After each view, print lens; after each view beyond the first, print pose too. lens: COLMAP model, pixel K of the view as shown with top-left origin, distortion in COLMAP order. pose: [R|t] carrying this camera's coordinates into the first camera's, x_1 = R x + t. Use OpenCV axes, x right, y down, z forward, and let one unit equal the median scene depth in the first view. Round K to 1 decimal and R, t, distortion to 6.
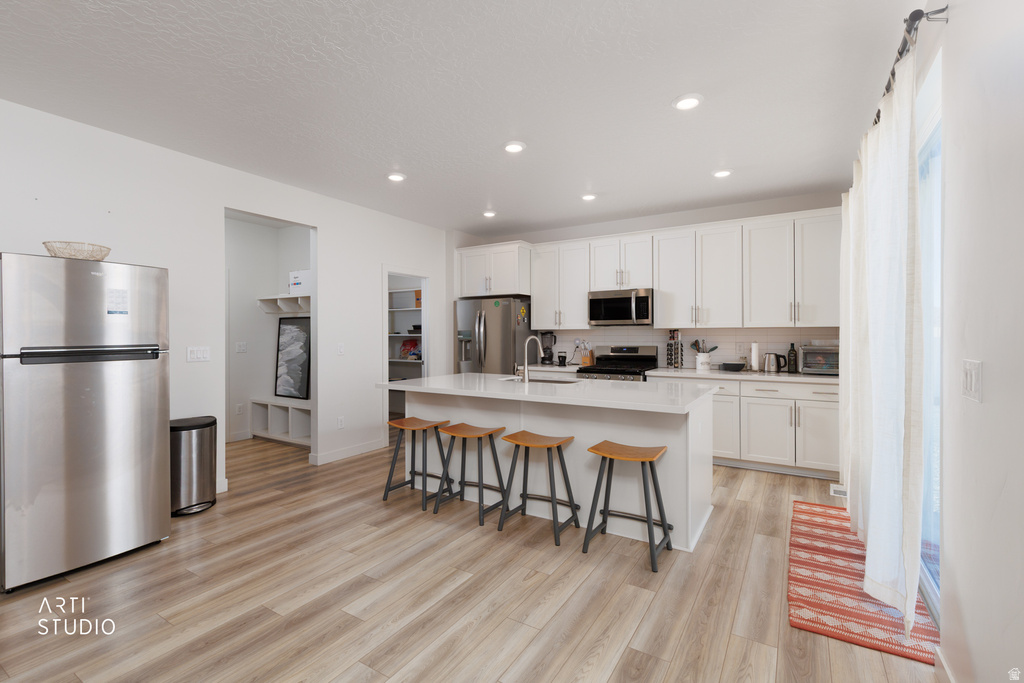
lens RADIAL K [[460.2, 0, 515.8], [0, 460.2, 336.7], [0, 0, 1]] dist [0.014926, -0.000297]
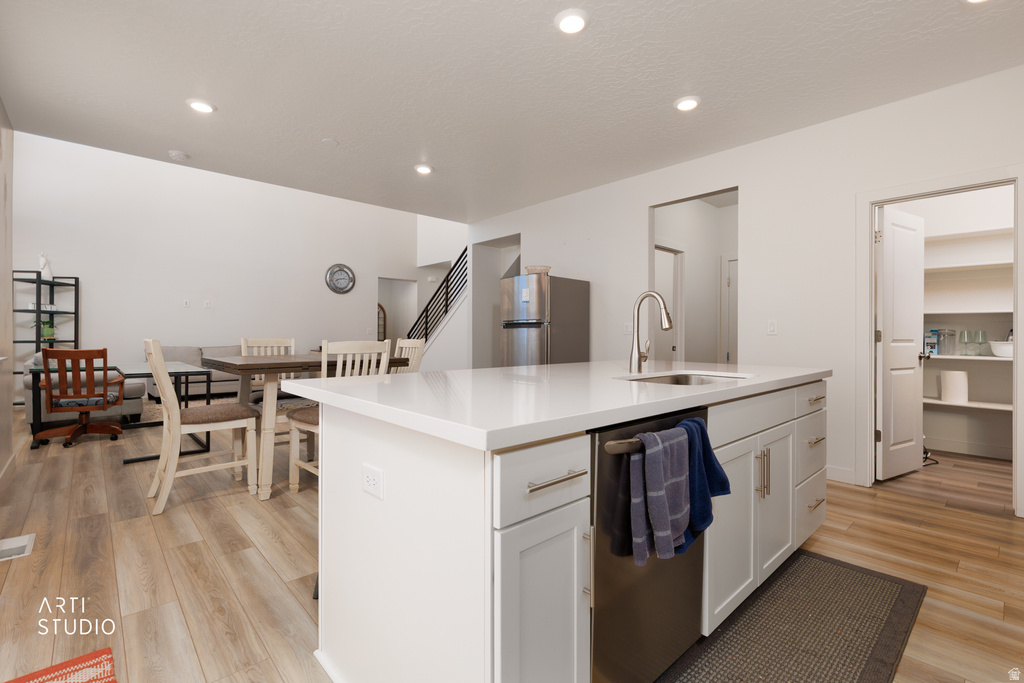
lens RADIAL K [[460.2, 0, 515.8], [0, 460.2, 336.7], [0, 0, 1]] dist [0.014926, -0.000297]
pose [[-0.269267, 0.005841, -0.963048, 0.494579], [-0.004555, 0.999963, 0.007338, 0.038711], [0.963055, 0.006363, -0.269231, 0.796256]]
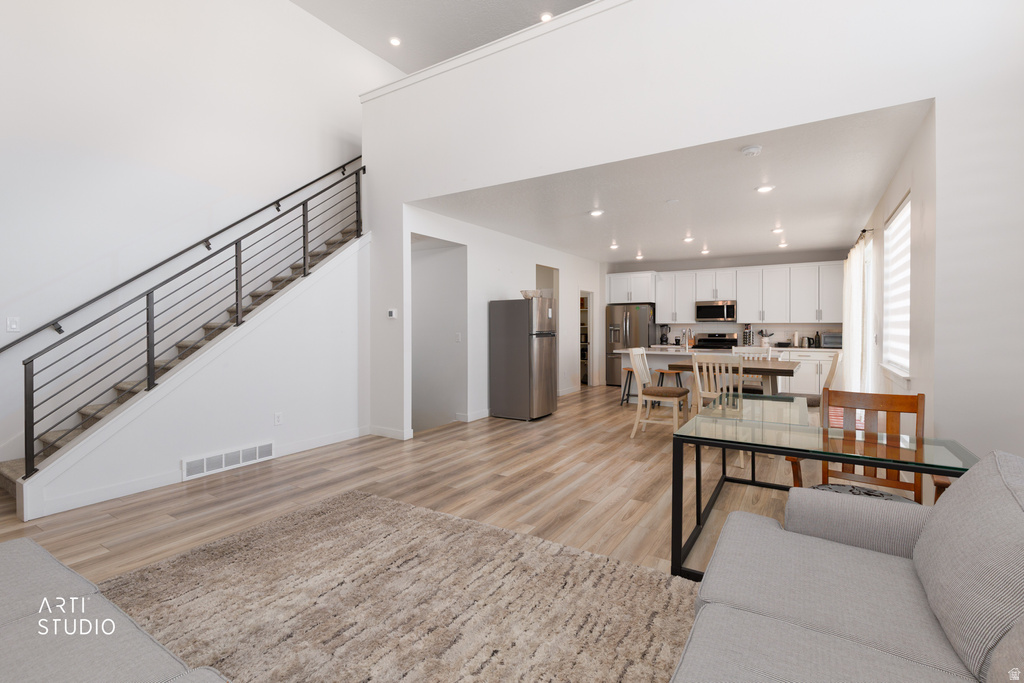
lens RADIAL K [[460.2, 0, 515.8], [0, 460.2, 336.7], [0, 0, 1]] dist [0.014926, -0.000297]
pose [[0.999901, 0.001270, -0.014045, -0.555077], [-0.001009, 0.999827, 0.018551, 0.002057], [0.014066, -0.018535, 0.999729, -0.828382]]
